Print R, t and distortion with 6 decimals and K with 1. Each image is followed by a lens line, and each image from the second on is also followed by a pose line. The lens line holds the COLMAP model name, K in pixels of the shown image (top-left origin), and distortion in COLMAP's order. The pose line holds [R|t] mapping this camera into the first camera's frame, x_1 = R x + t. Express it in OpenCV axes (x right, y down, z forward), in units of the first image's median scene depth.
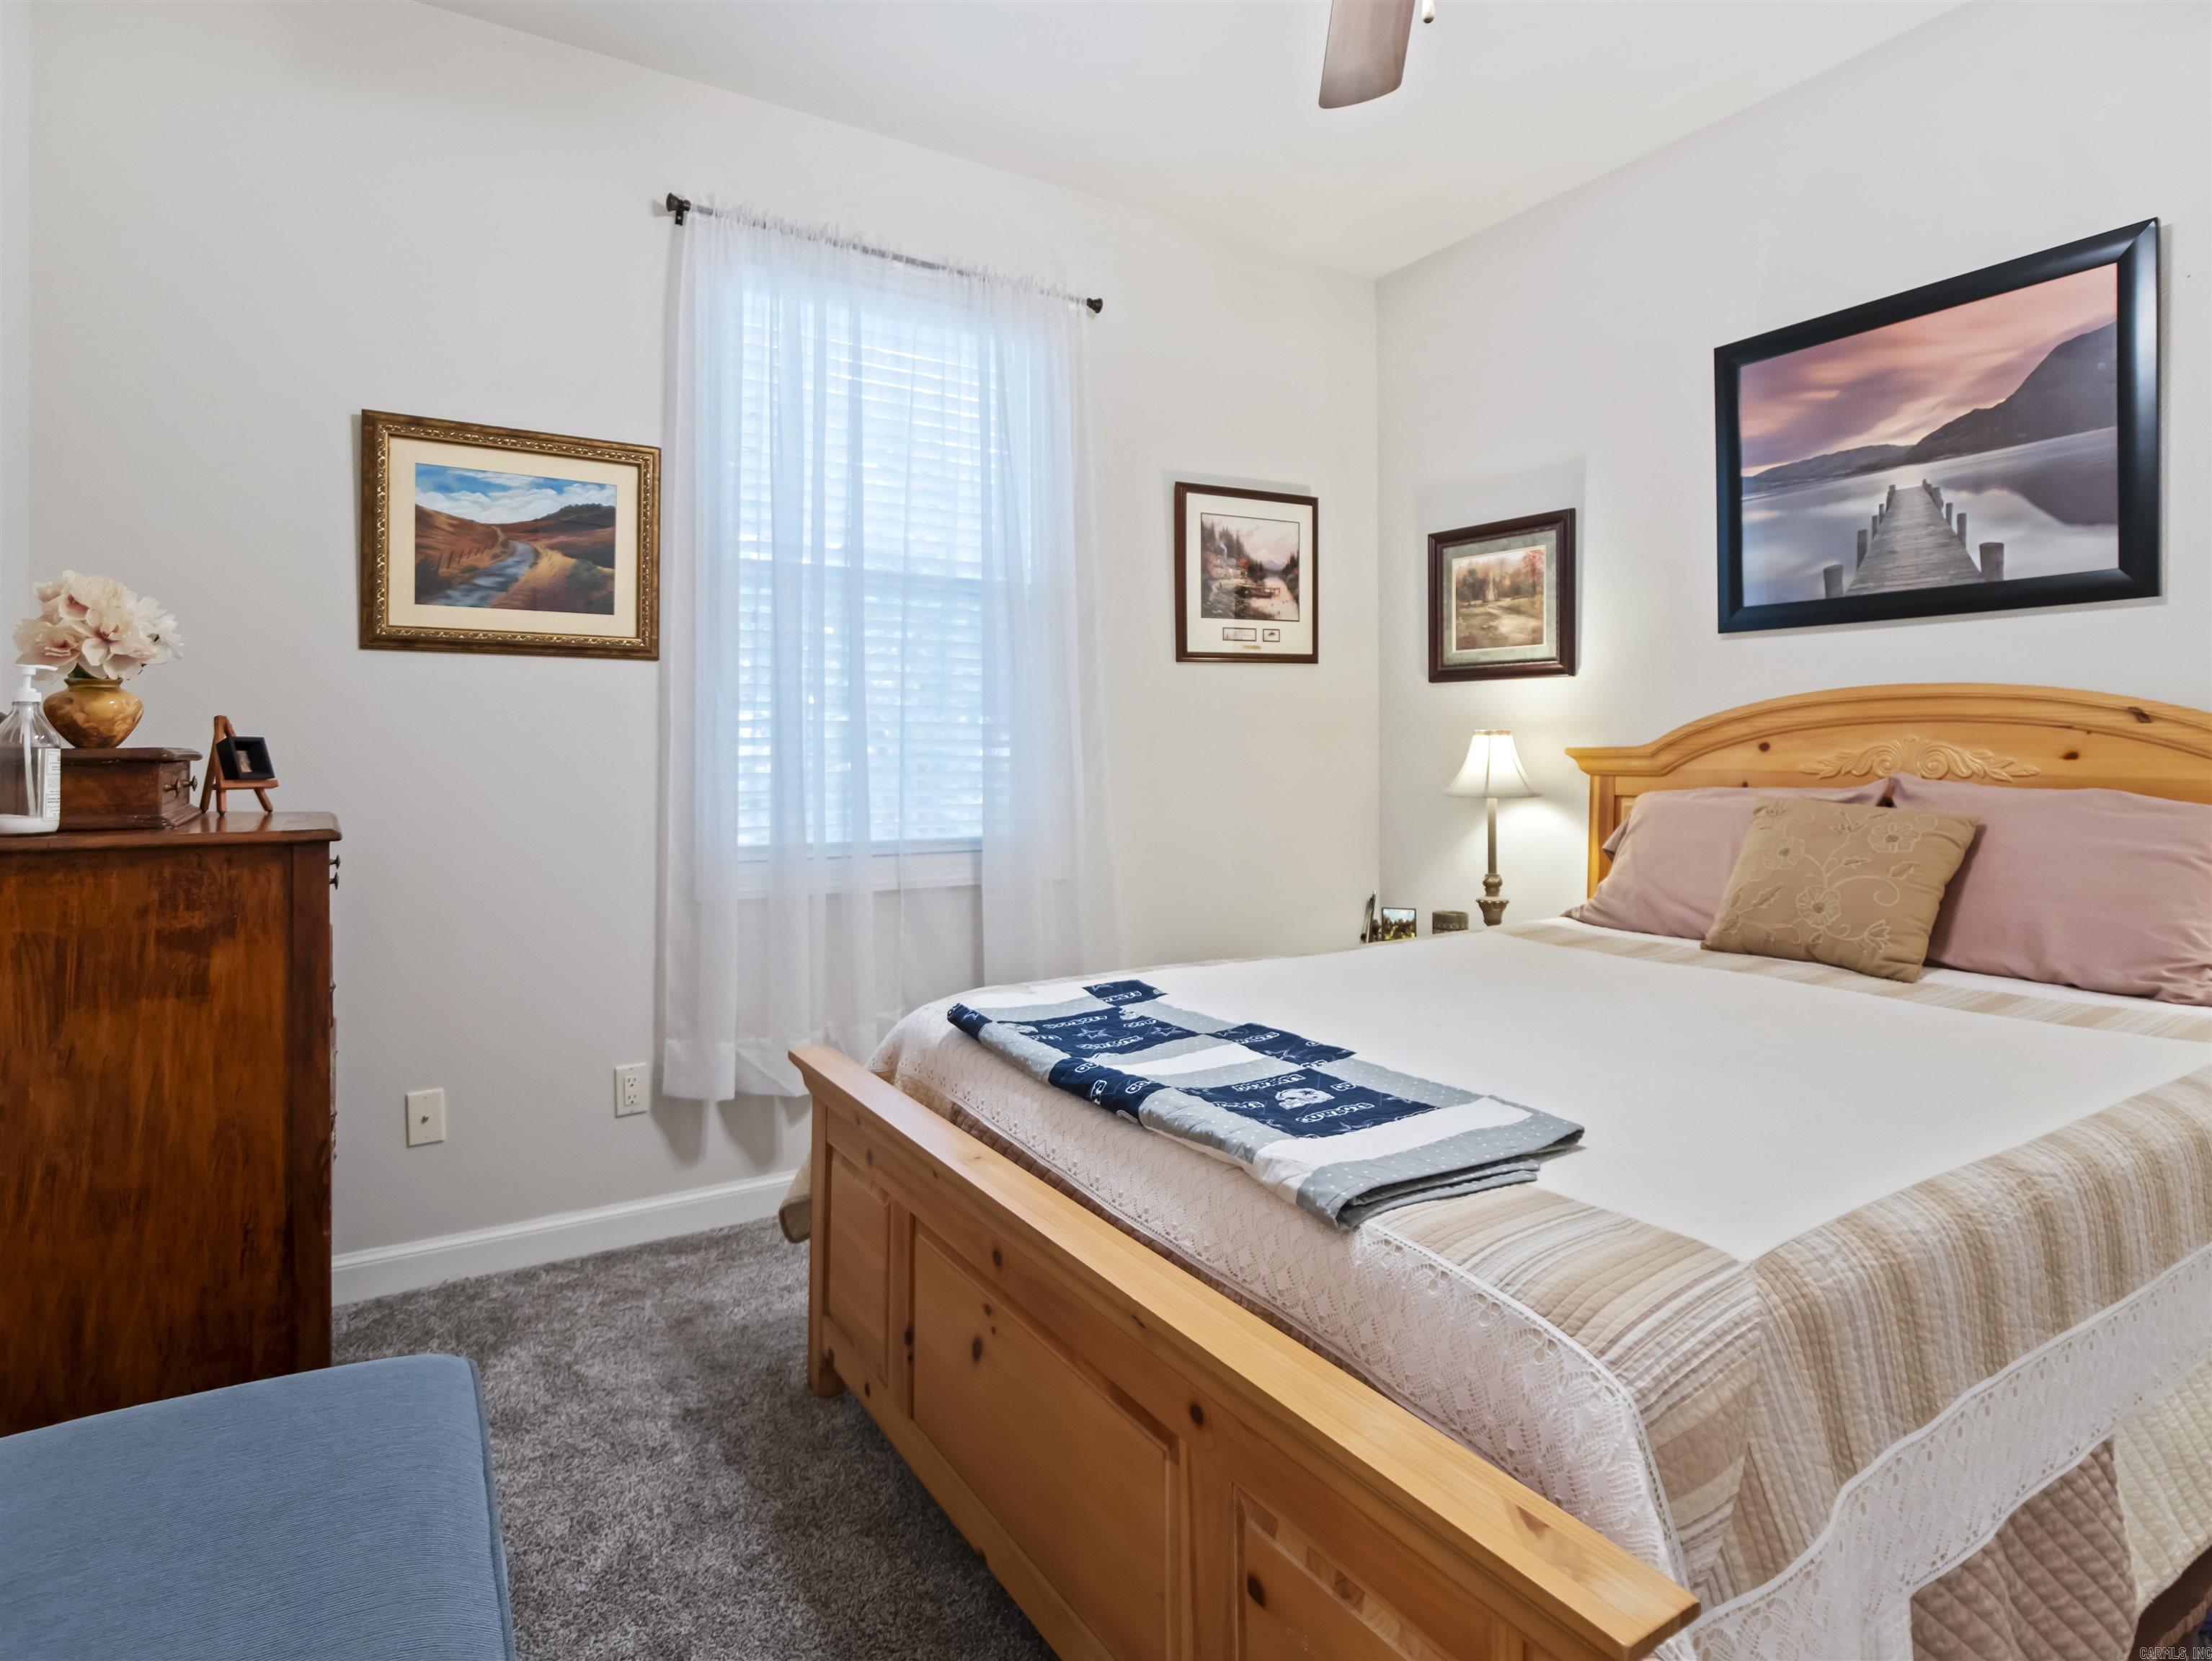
lens RADIAL K [[1181.4, 0, 1103.9], [0, 1181.4, 757.5], [0, 0, 1]] dist [-0.012529, 0.004178]
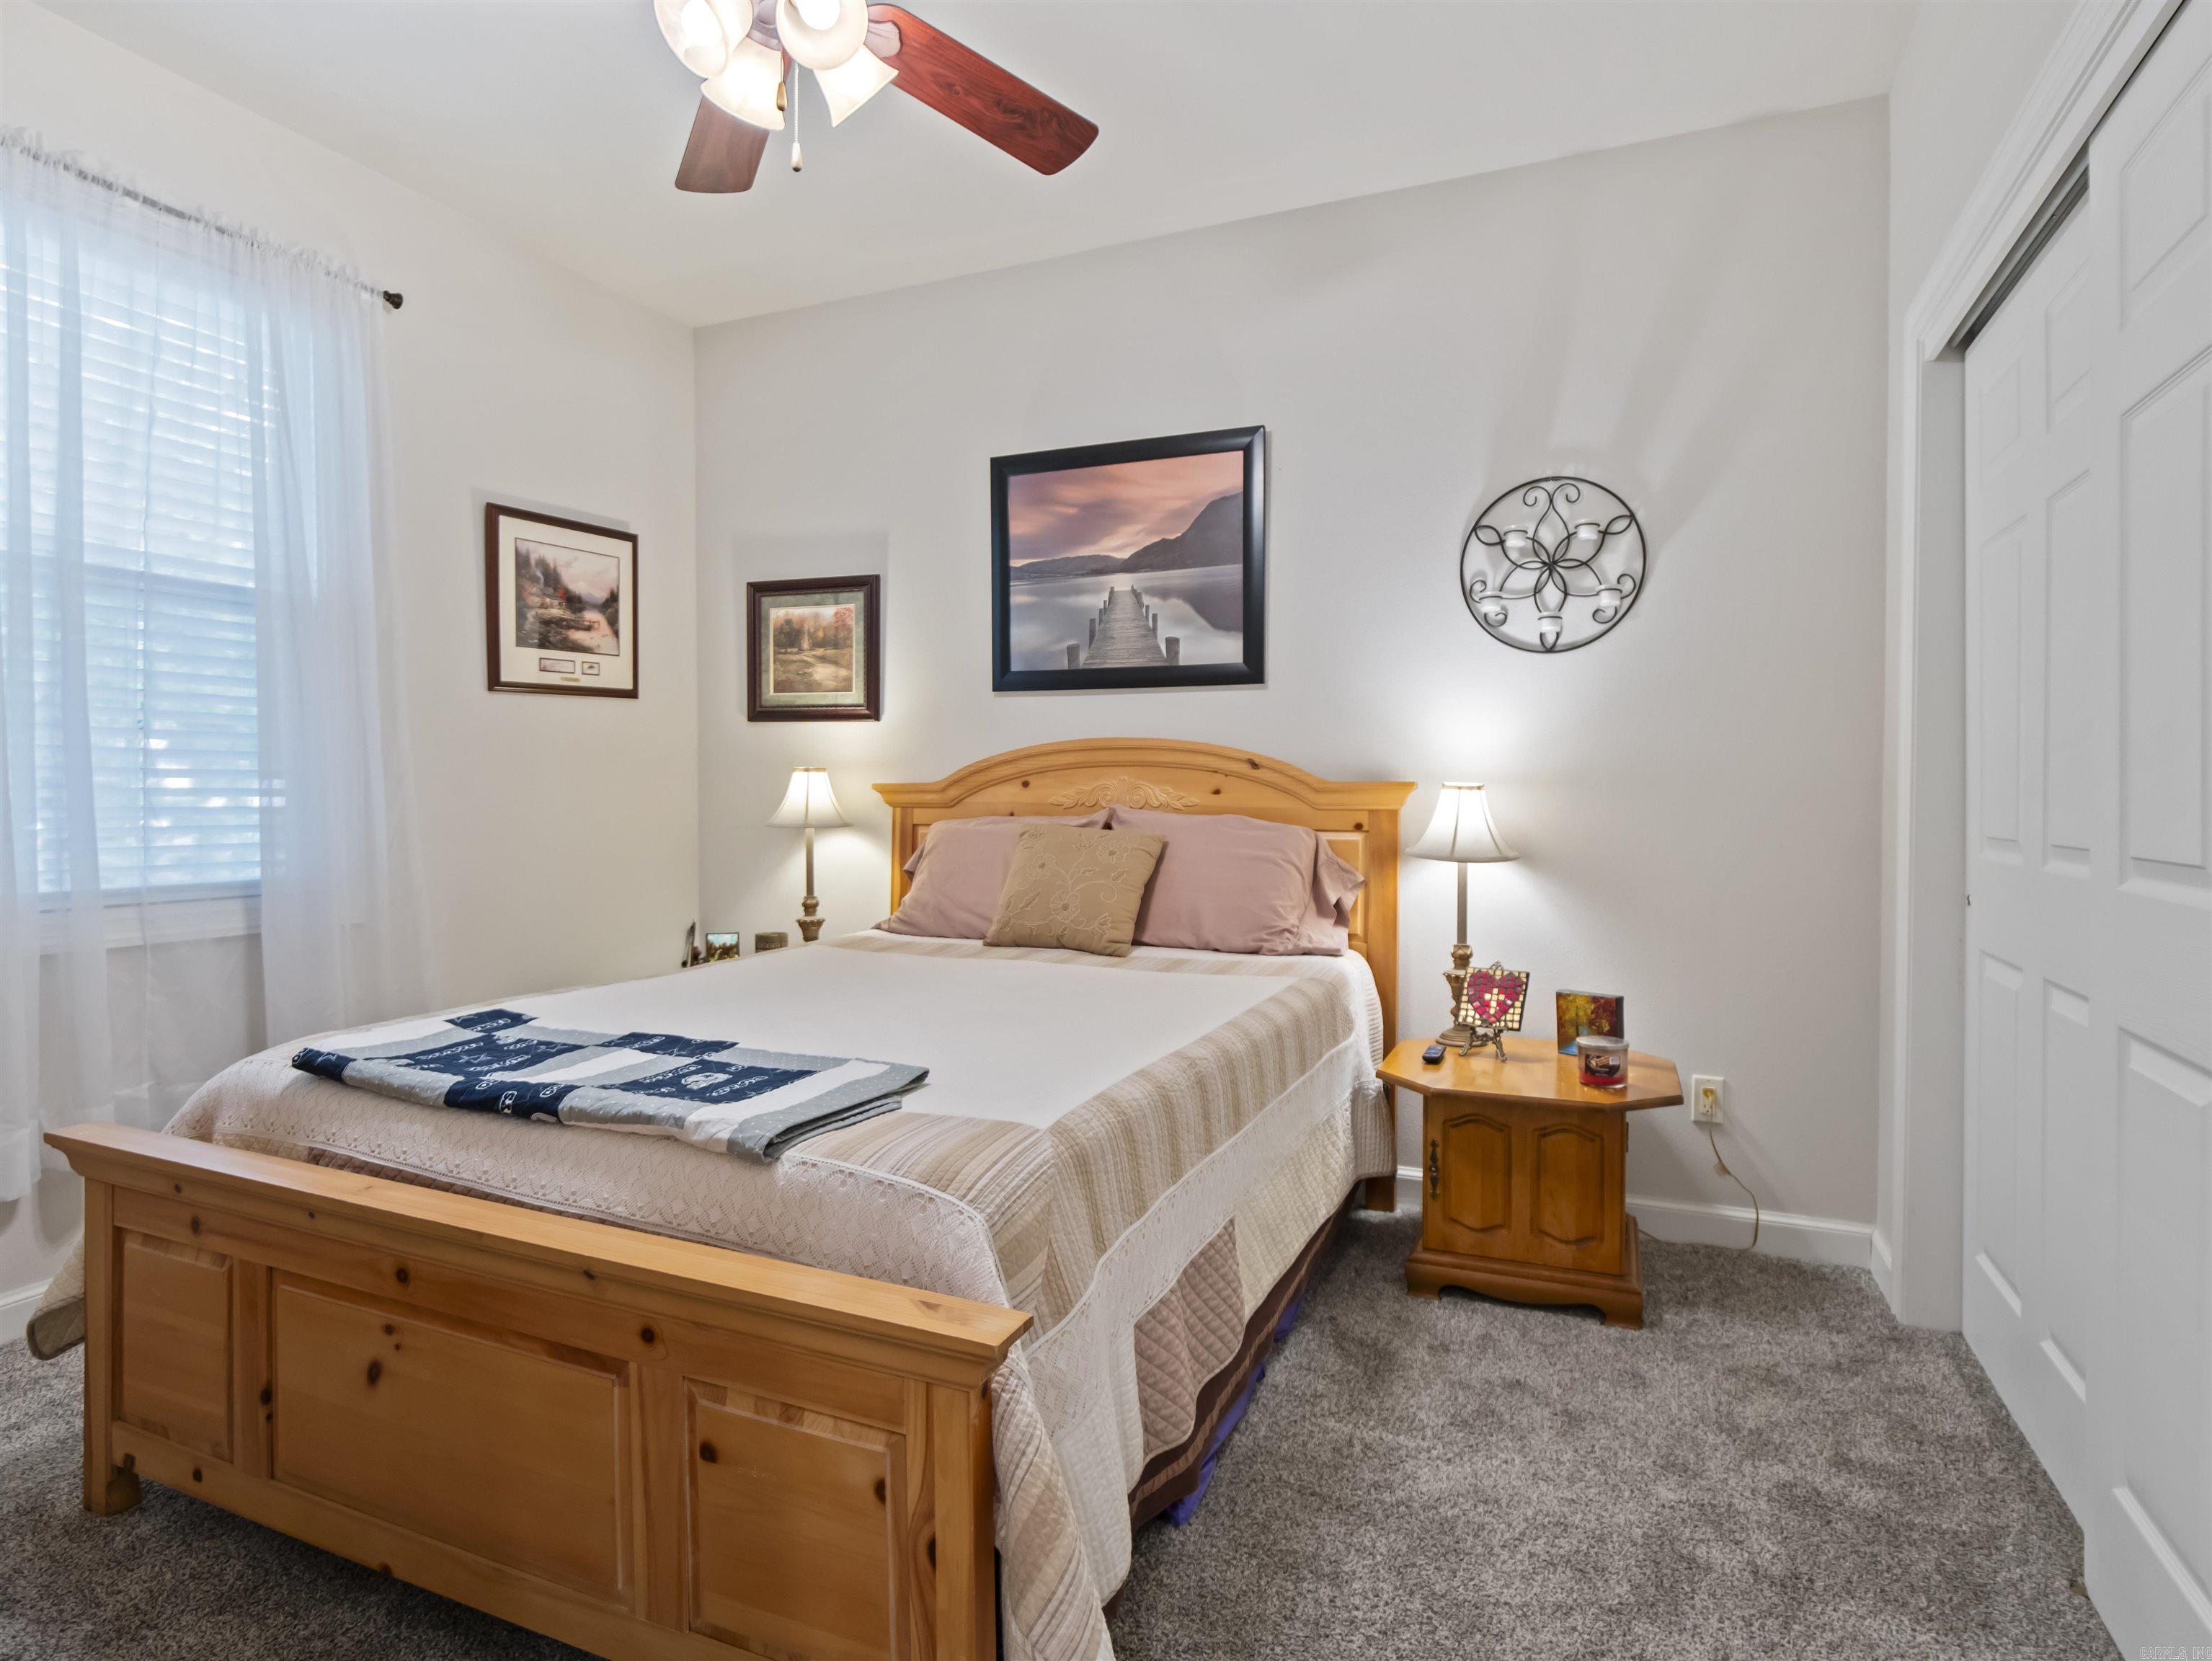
lens RADIAL K [[1181.4, 0, 1105.8], [0, 1181.4, 819.9], [0, 0, 1]] dist [-0.012529, 0.004178]
pose [[0.828196, -0.010397, 0.560342, -0.103266], [-0.003035, 0.999730, 0.023035, 0.000067], [-0.560430, -0.020778, 0.827941, -0.127878]]
